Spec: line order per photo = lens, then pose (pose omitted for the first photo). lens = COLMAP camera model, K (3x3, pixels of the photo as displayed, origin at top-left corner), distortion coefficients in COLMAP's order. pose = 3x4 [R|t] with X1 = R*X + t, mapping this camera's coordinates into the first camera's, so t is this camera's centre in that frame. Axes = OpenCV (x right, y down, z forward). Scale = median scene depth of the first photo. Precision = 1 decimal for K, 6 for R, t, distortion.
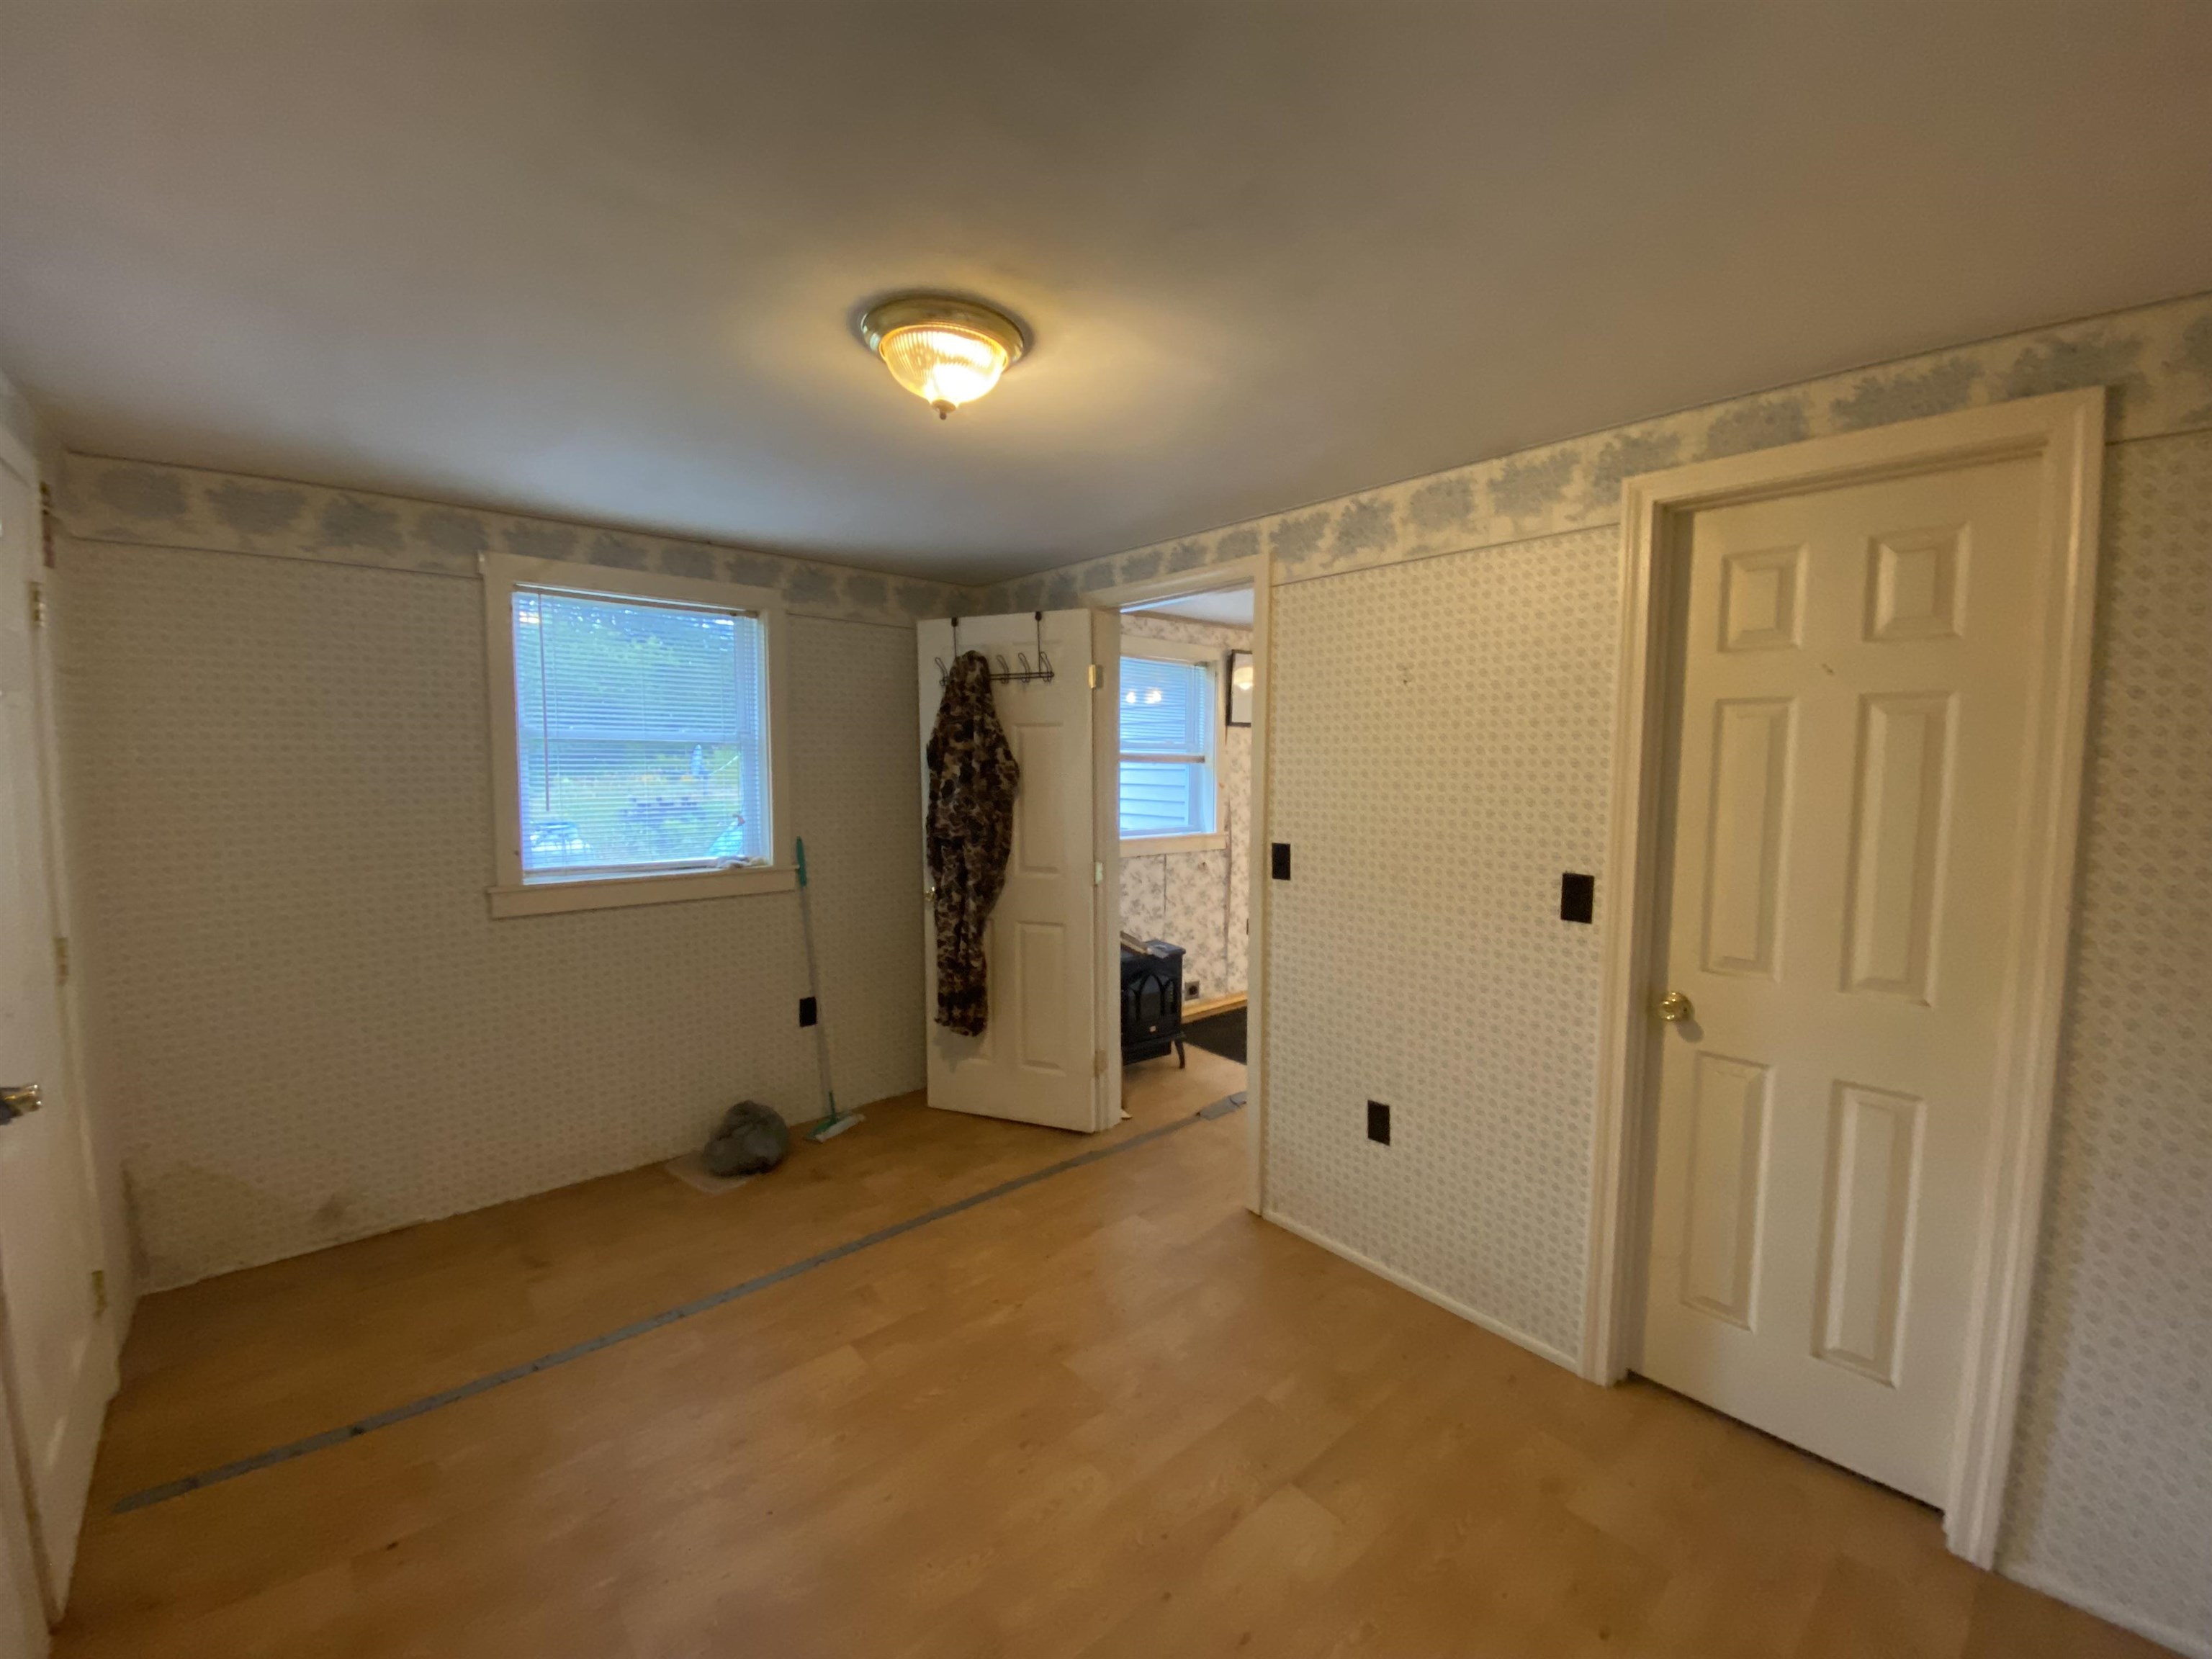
lens RADIAL K [[893.5, 0, 1084.9], [0, 893.5, 835.8], [0, 0, 1]] dist [0.003598, -0.010558]
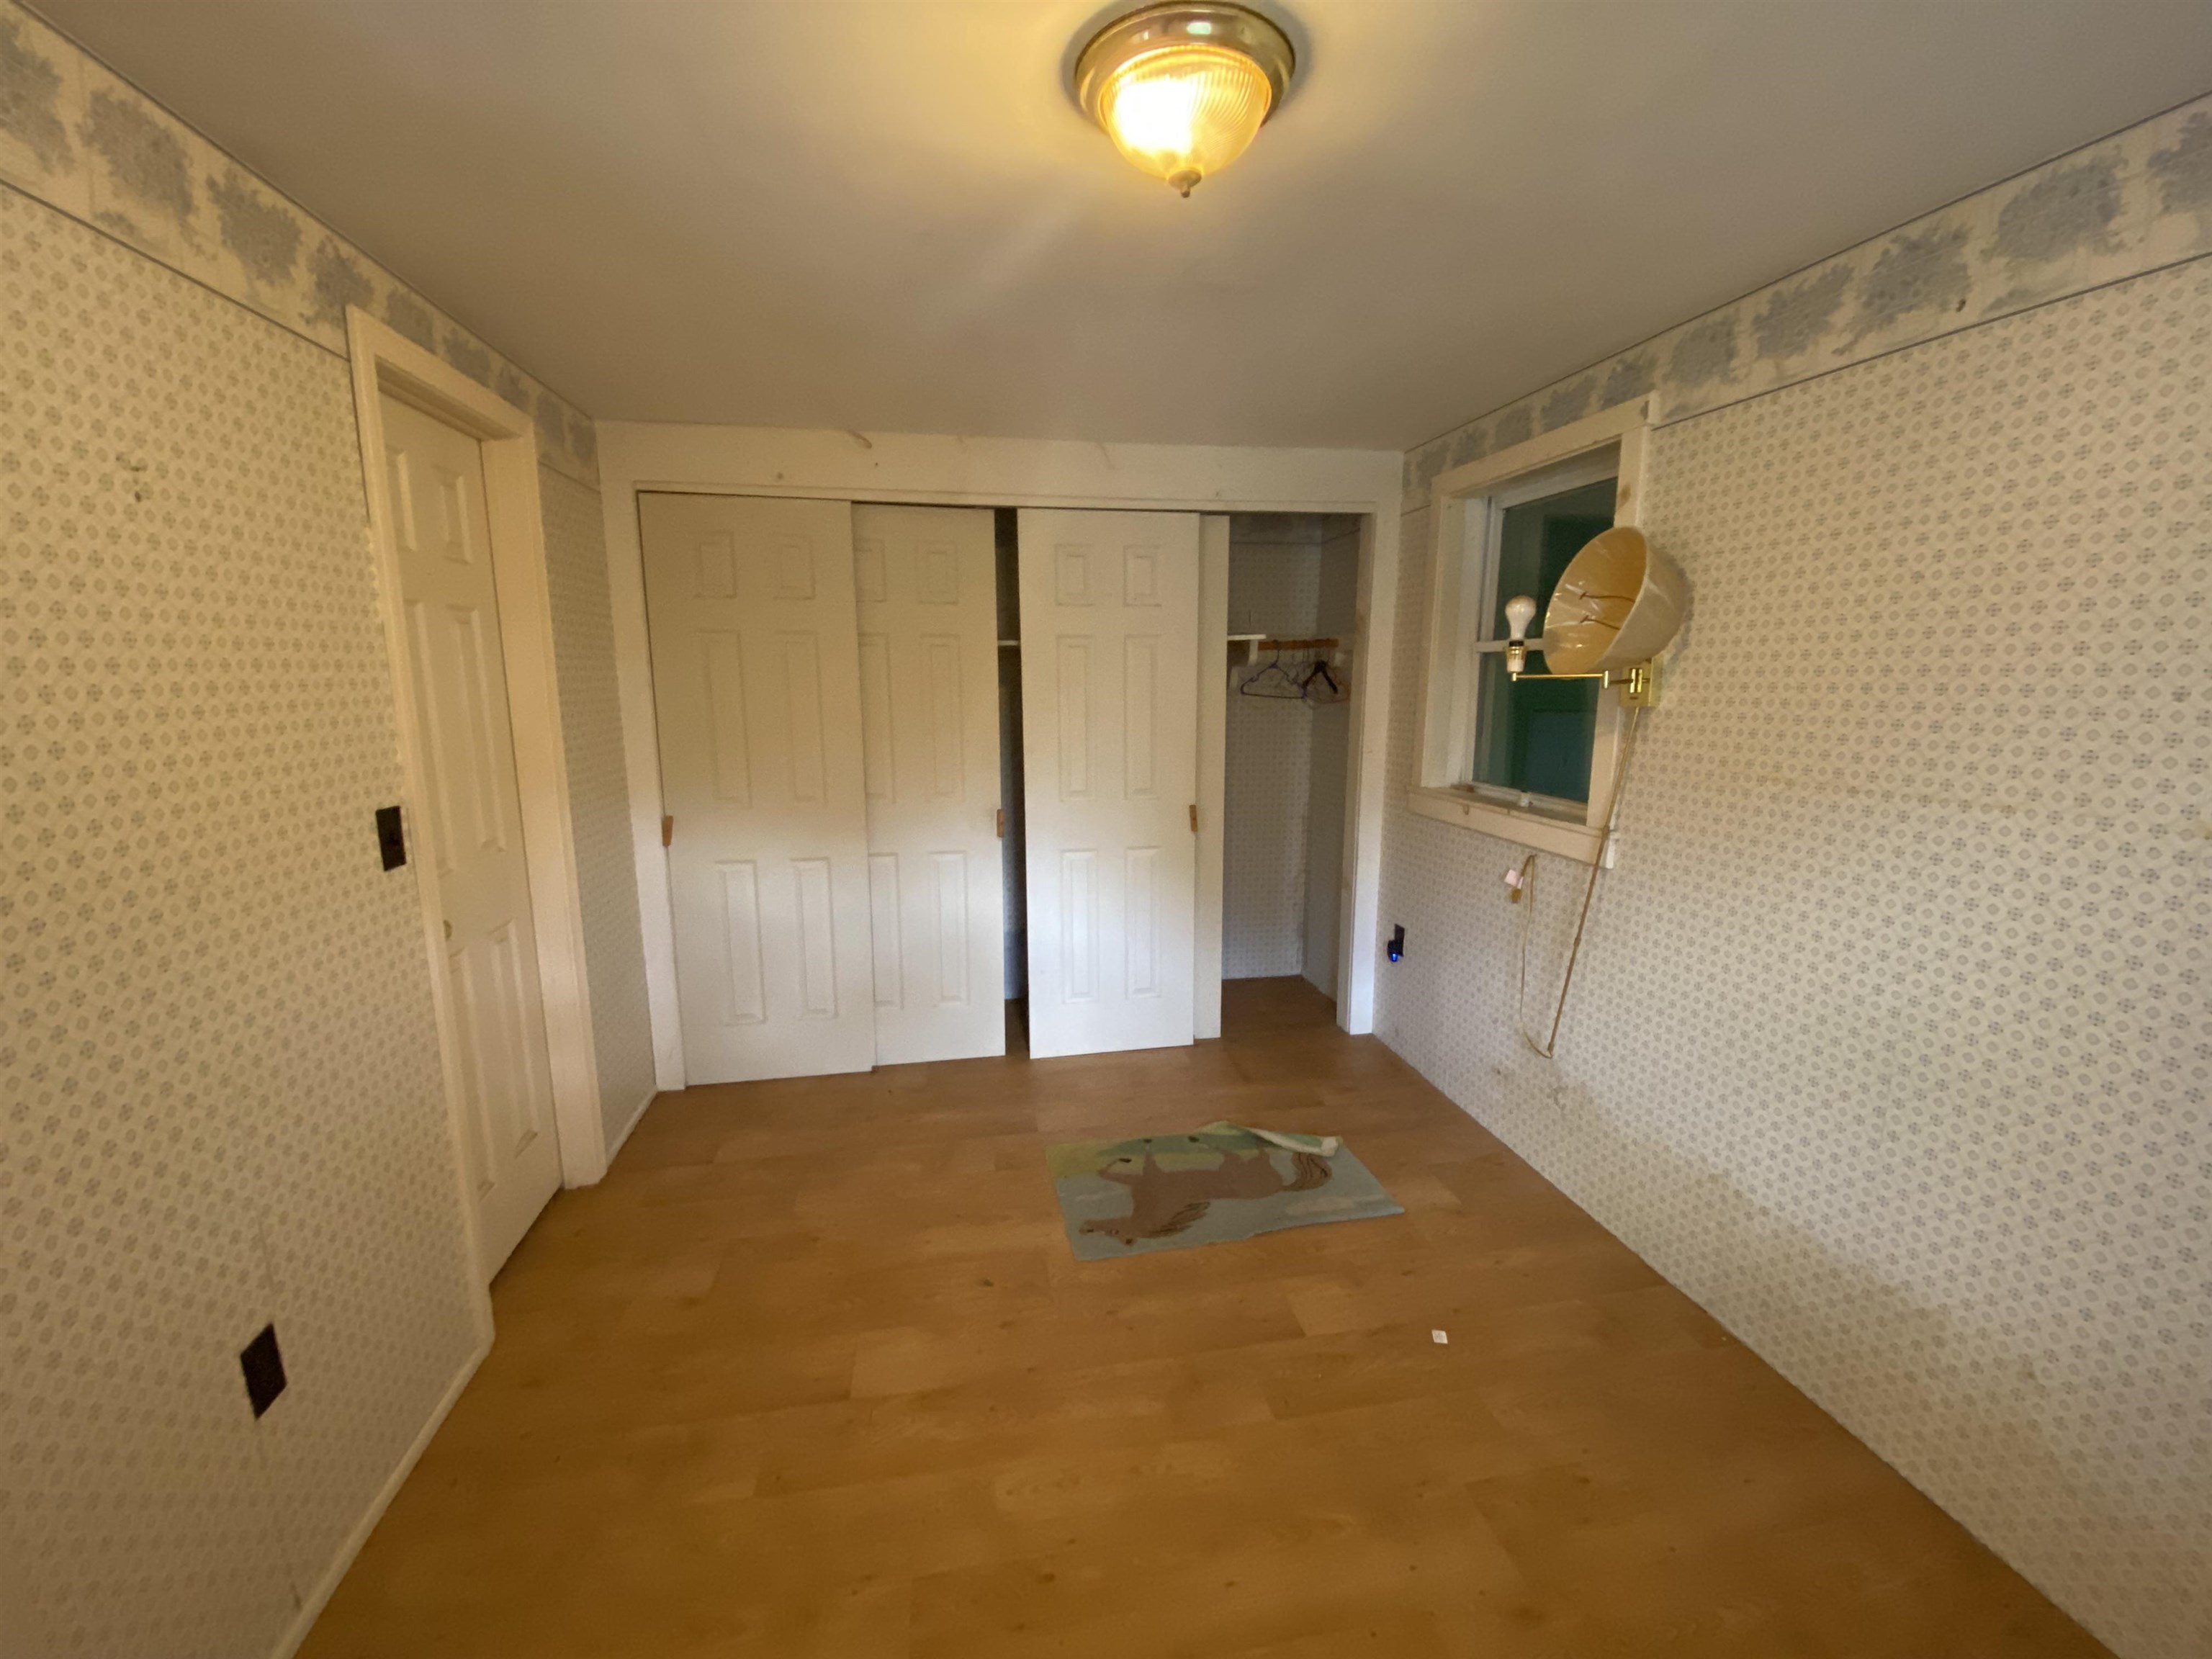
lens RADIAL K [[893.5, 0, 1106.7], [0, 893.5, 834.3], [0, 0, 1]] dist [0.003598, -0.010558]
pose [[-0.875165, -0.095186, 0.474369, -0.374468], [0.033662, 0.966101, 0.255959, -0.112821], [-0.482652, 0.239974, -0.842294, 1.334075]]
